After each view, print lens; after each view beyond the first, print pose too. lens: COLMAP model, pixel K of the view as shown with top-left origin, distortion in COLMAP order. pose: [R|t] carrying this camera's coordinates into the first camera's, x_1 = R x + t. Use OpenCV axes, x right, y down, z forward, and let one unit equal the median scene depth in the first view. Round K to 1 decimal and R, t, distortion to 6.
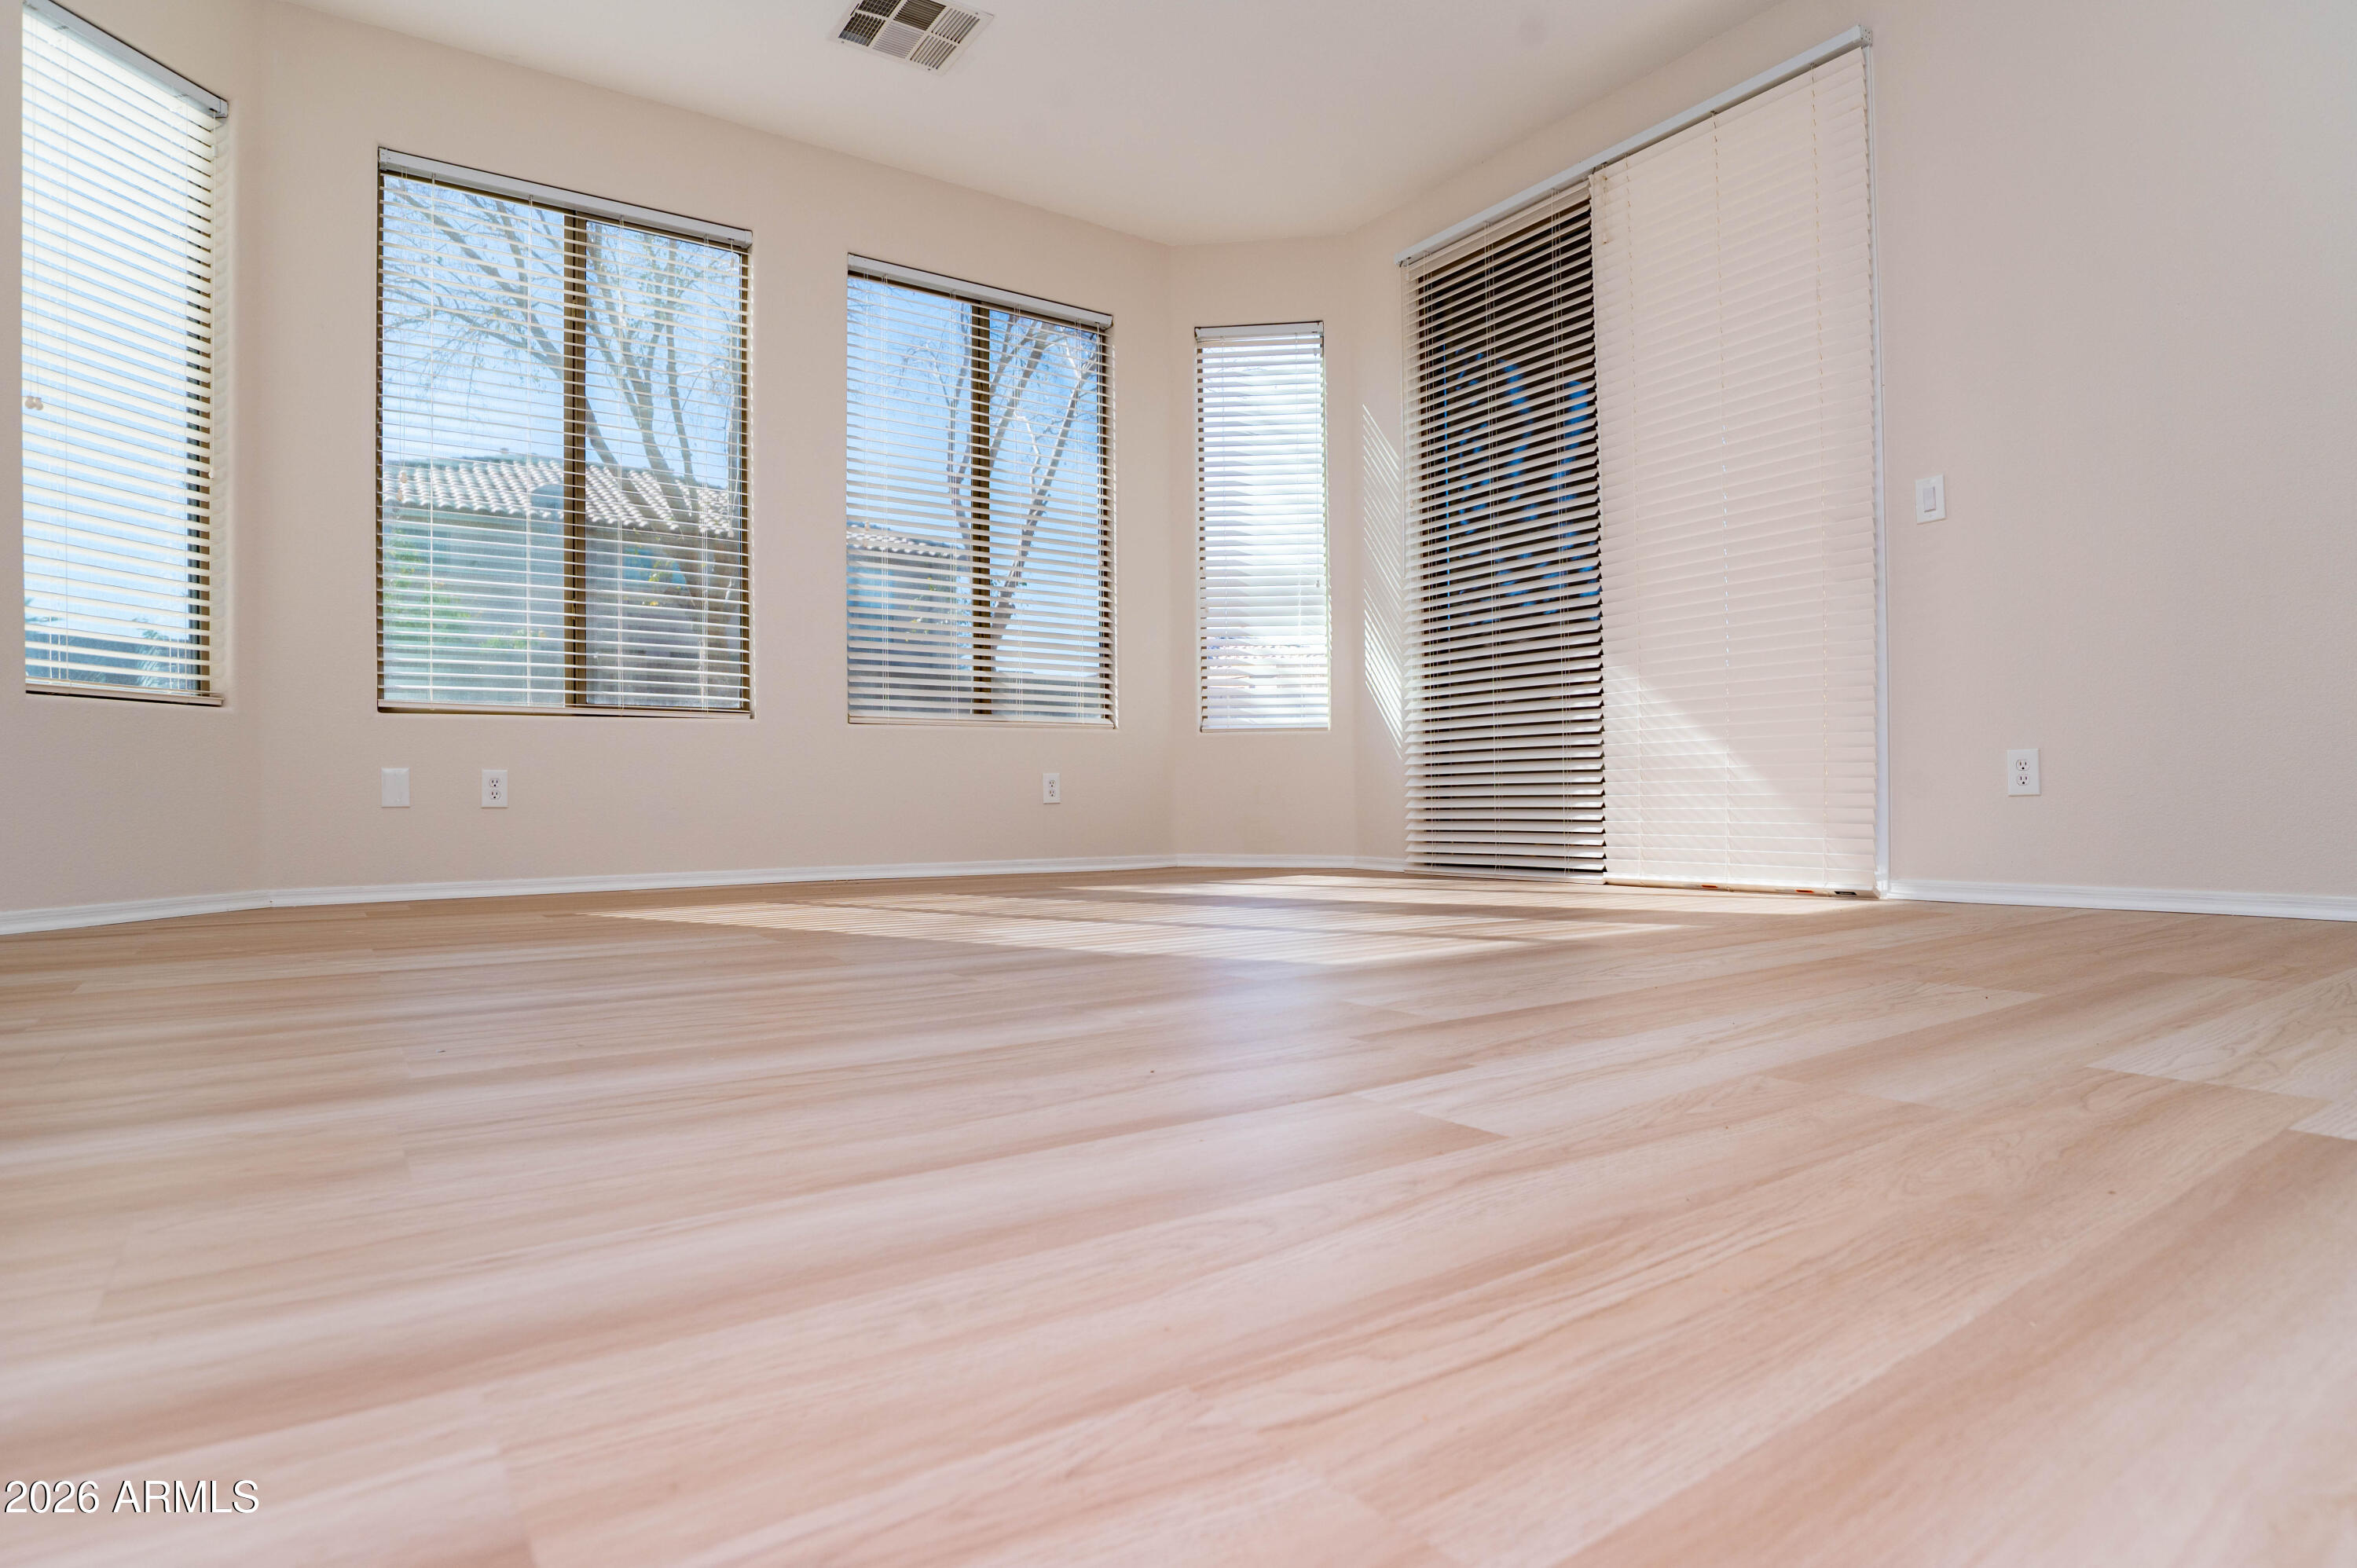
lens RADIAL K [[1302.0, 0, 1178.5], [0, 1302.0, 784.0], [0, 0, 1]] dist [-0.020979, 0.001640]
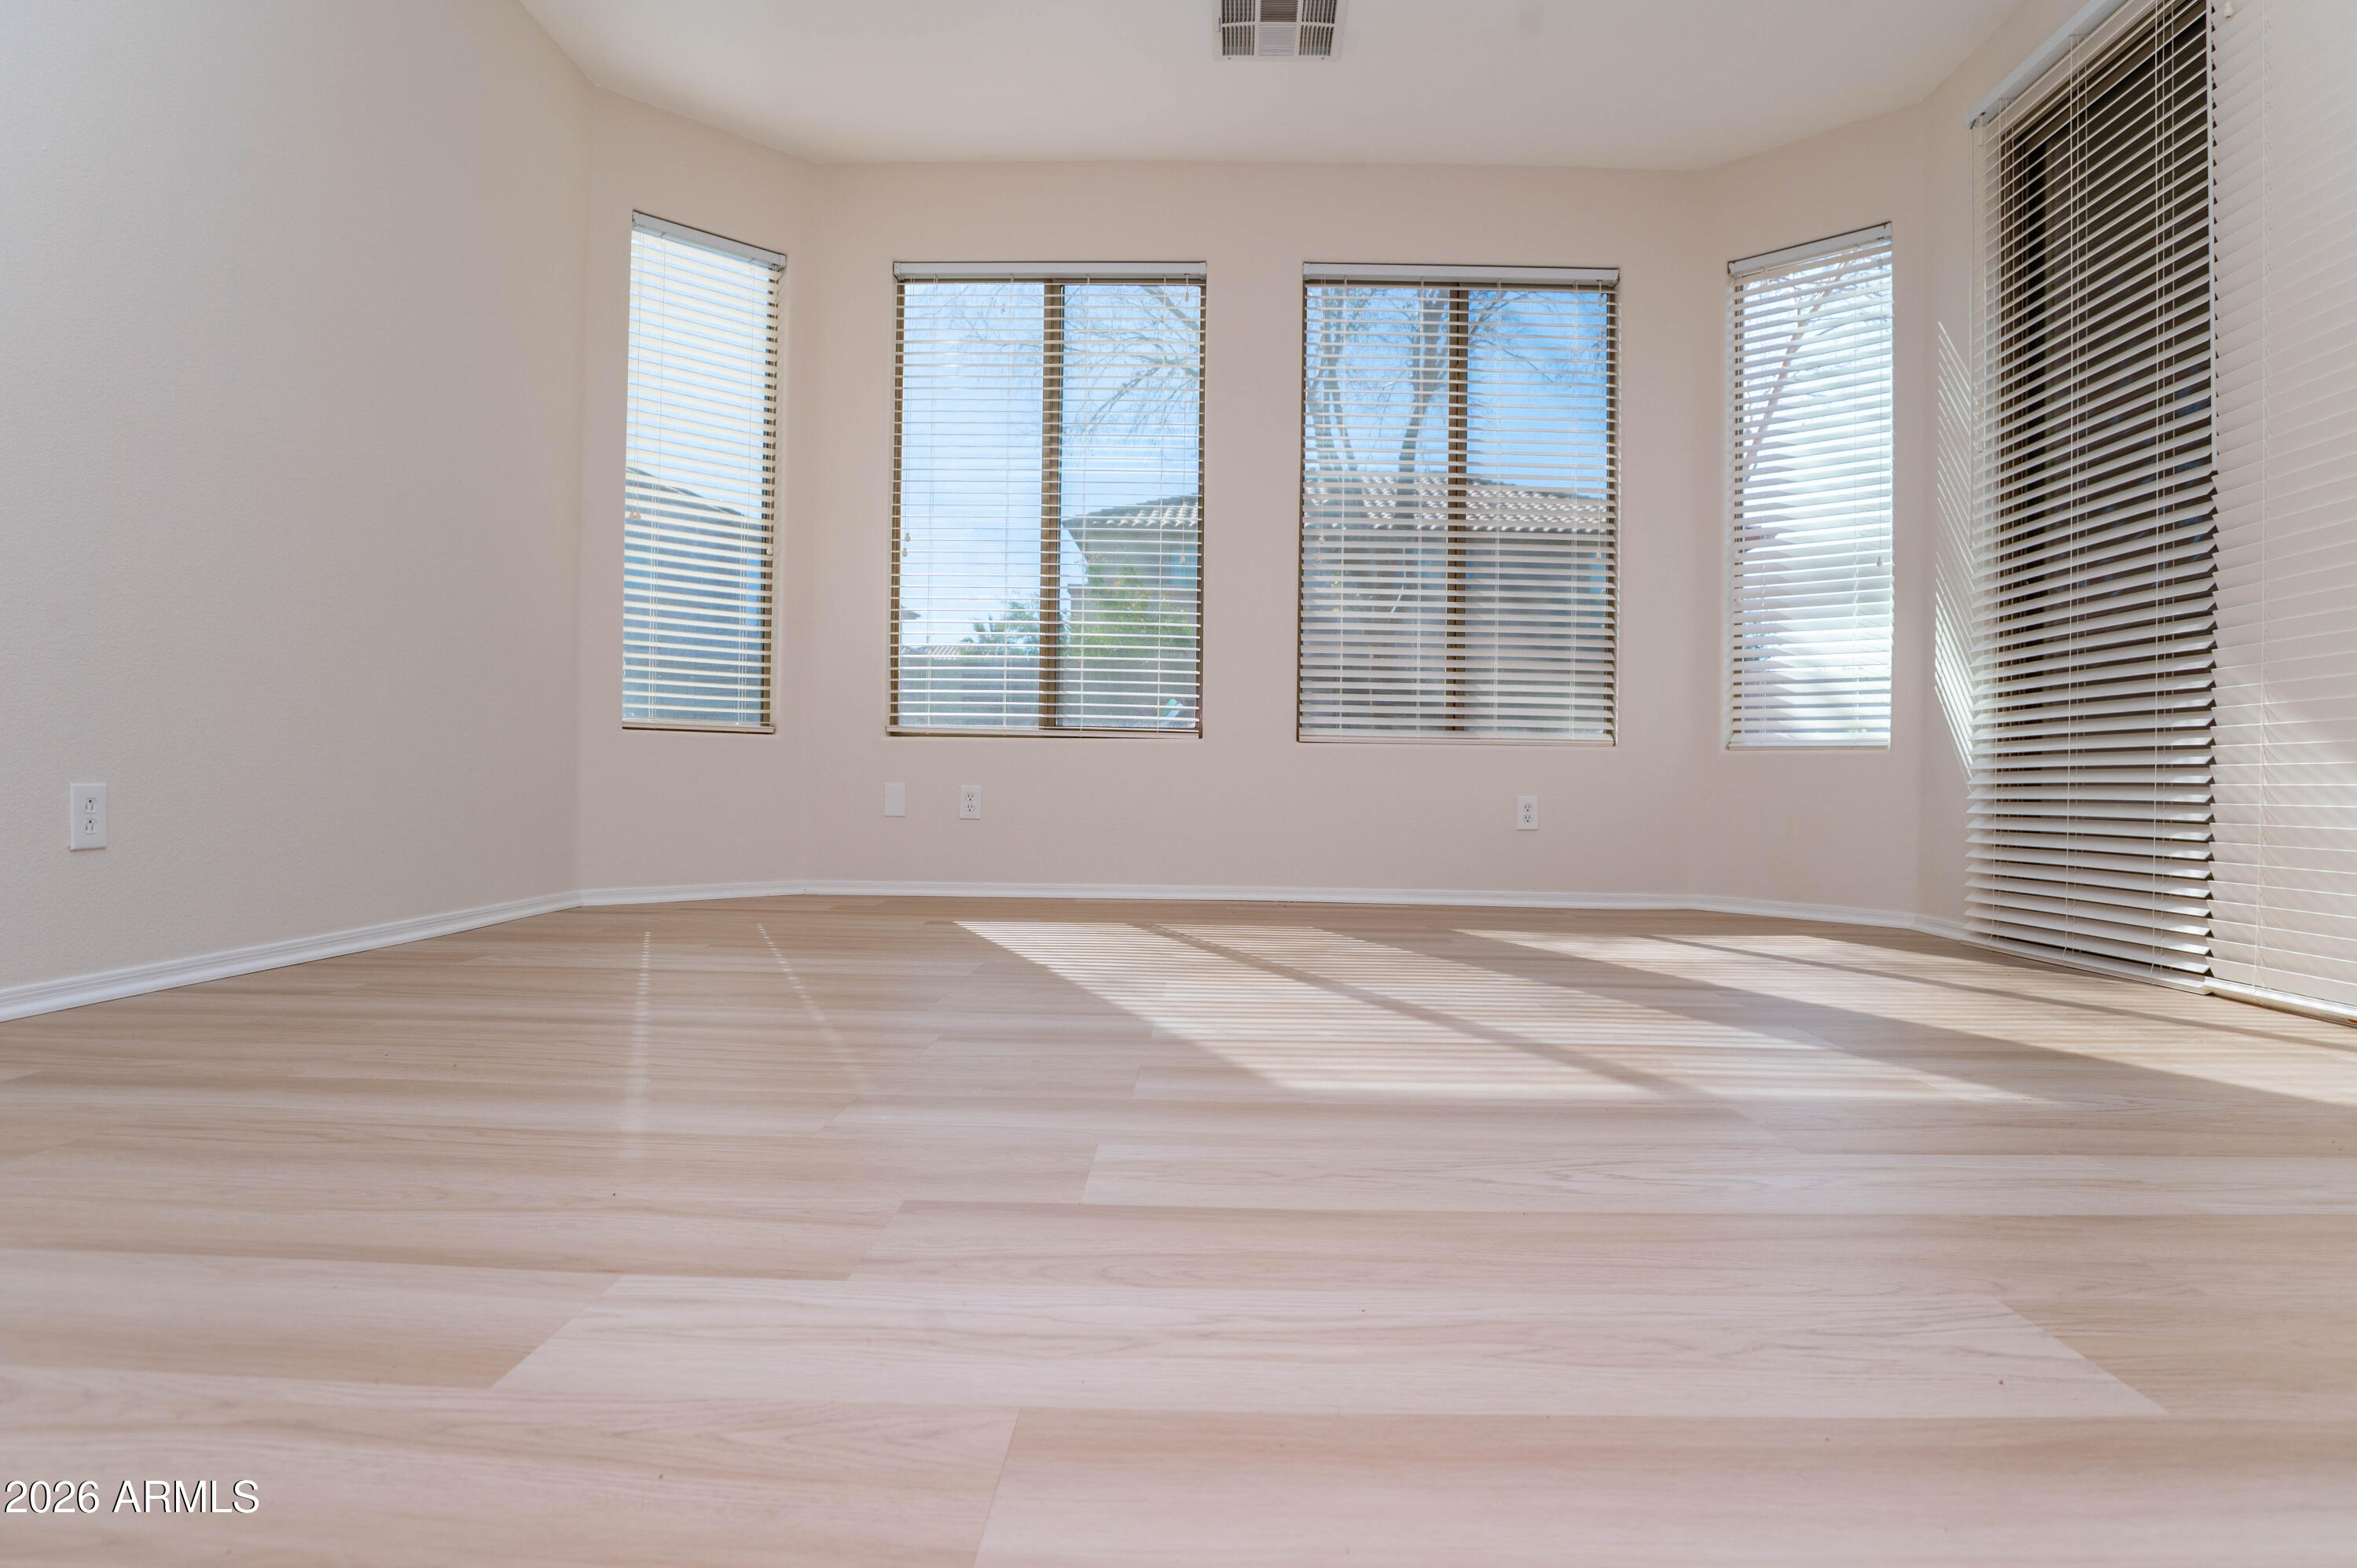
lens RADIAL K [[1310.2, 0, 1178.5], [0, 1310.2, 784.0], [0, 0, 1]] dist [-0.028893, 0.001750]
pose [[0.812037, 0.022119, -0.583187, 0.251979], [-0.017324, 0.999755, 0.013798, -0.027332], [0.583349, -0.001101, 0.812221, 0.142660]]
